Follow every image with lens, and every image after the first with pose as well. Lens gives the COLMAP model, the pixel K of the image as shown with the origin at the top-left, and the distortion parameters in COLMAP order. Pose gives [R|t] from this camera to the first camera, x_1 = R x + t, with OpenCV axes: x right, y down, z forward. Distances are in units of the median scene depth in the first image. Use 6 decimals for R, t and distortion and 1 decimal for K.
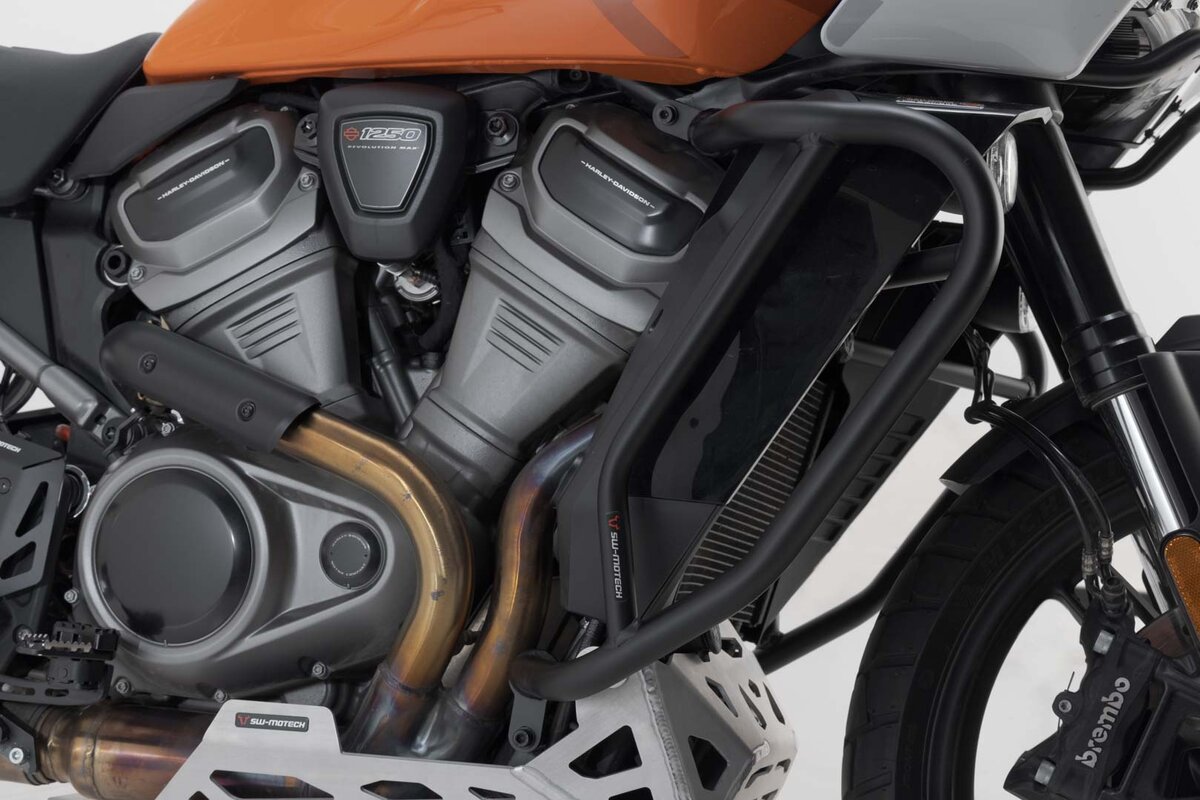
lens RADIAL K [[1718.6, 0, 598.9], [0, 1718.6, 399.7], [0, 0, 1]] dist [0.020461, 0.000000]
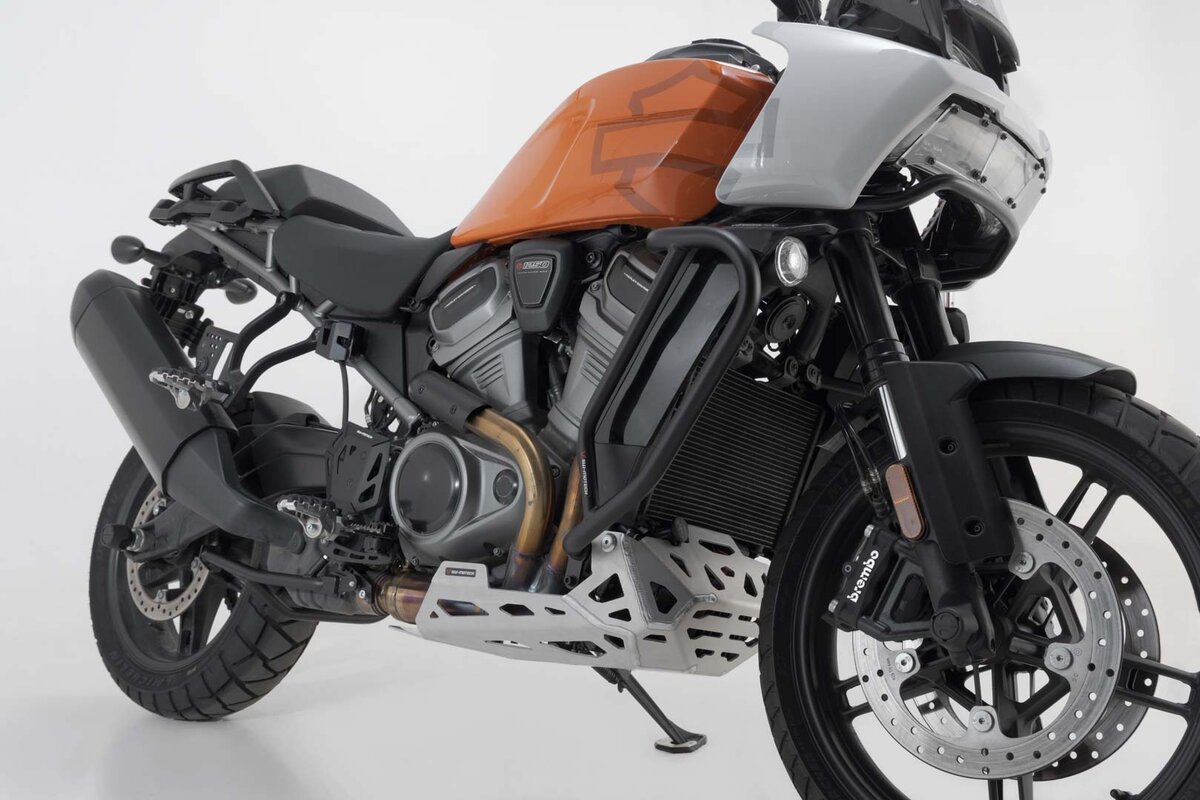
lens RADIAL K [[1331.4, 0, 598.5], [0, 1331.4, 397.6], [0, 0, 1]] dist [0.013719, 0.000000]
pose [[0.922433, -0.015211, -0.385858, 0.508140], [-0.022854, 0.995322, -0.093872, 0.126905], [0.385481, 0.095409, 0.917770, -0.299655]]
